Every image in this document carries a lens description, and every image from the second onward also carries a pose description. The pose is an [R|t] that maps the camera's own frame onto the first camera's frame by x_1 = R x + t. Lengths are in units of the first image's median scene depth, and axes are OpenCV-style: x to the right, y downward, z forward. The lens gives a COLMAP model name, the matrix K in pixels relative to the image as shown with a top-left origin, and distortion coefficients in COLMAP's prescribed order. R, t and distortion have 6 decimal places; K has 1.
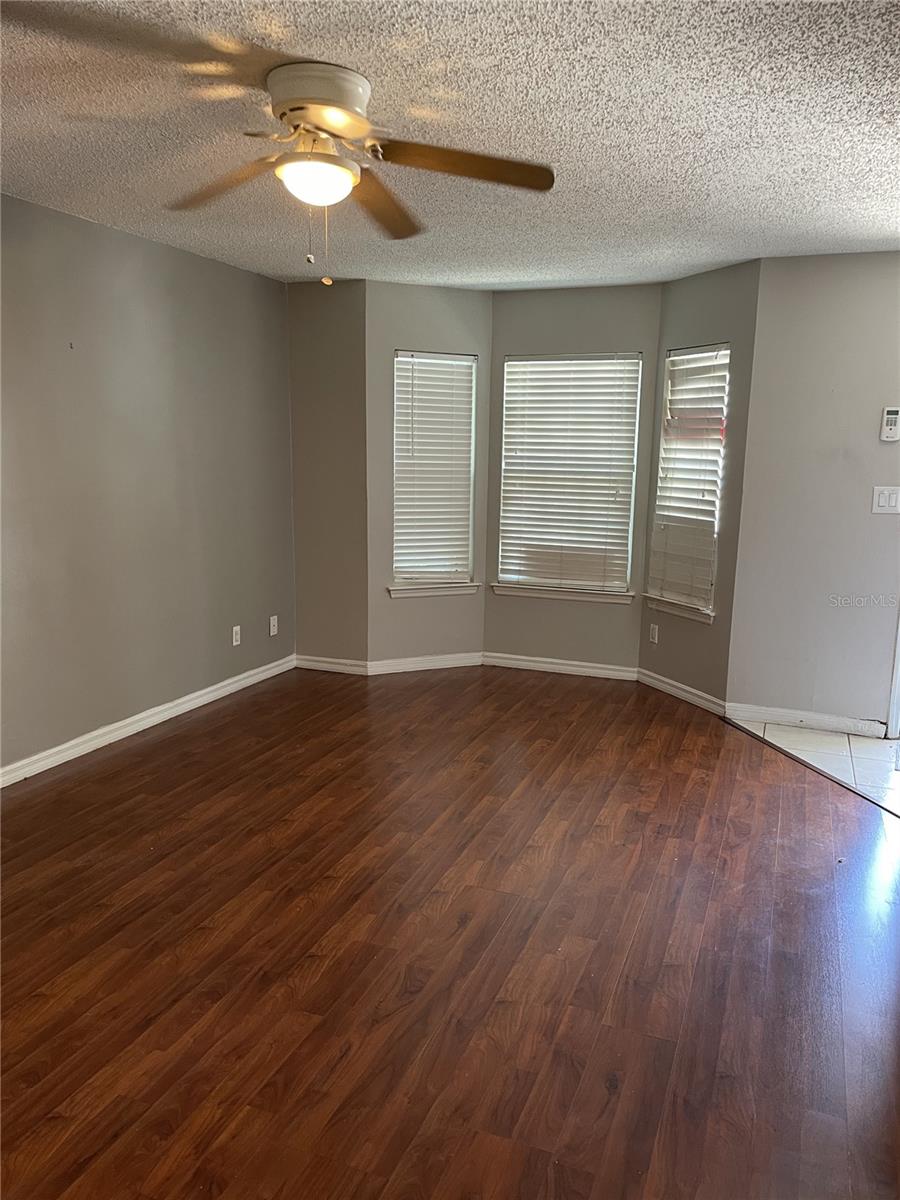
lens RADIAL K [[912.3, 0, 453.0], [0, 912.3, 597.3], [0, 0, 1]] dist [0.052620, -0.047853]
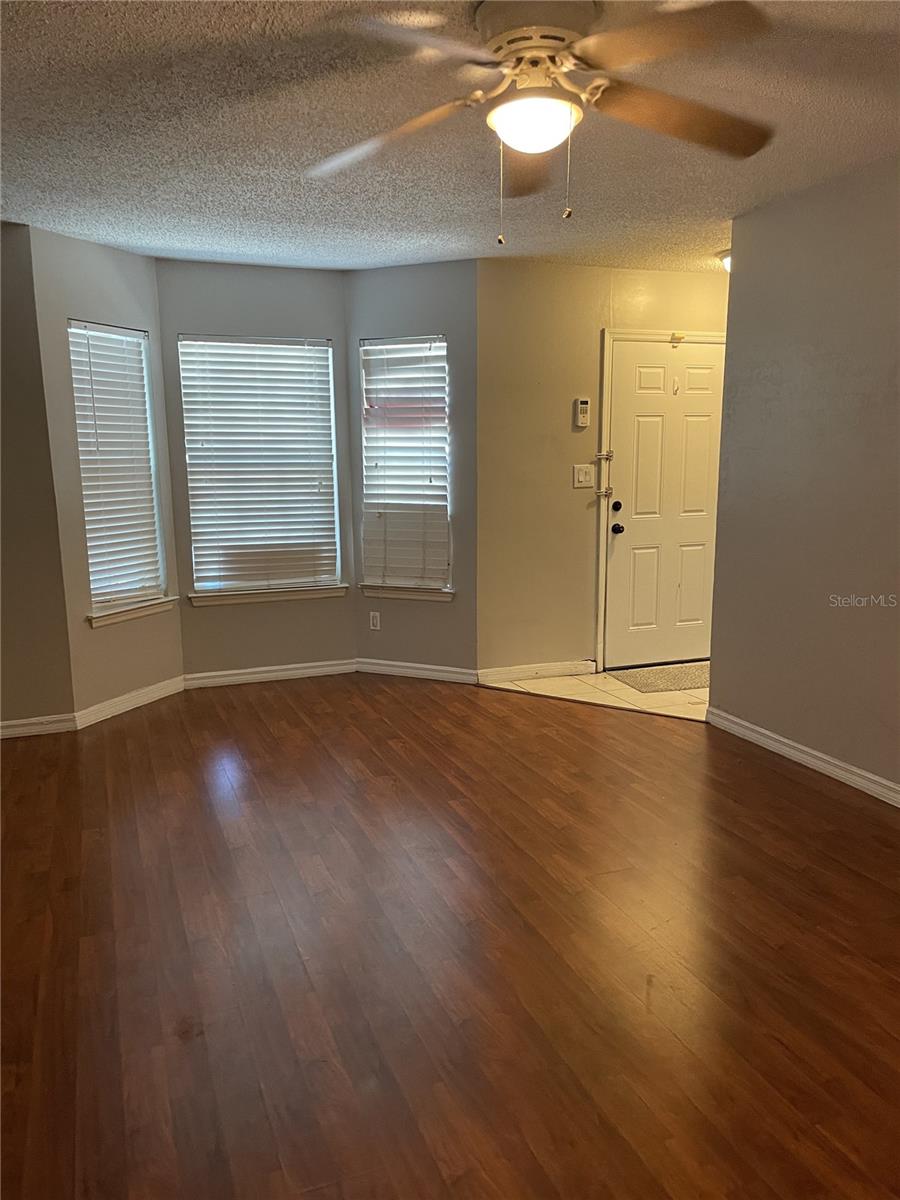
lens RADIAL K [[912.3, 0, 456.0], [0, 912.3, 599.5], [0, 0, 1]] dist [0.052620, -0.047853]
pose [[0.731801, -0.135183, 0.667977, -0.381433], [0.131073, 0.989750, 0.056705, -0.029062], [-0.668796, 0.046057, 0.742018, 0.190363]]
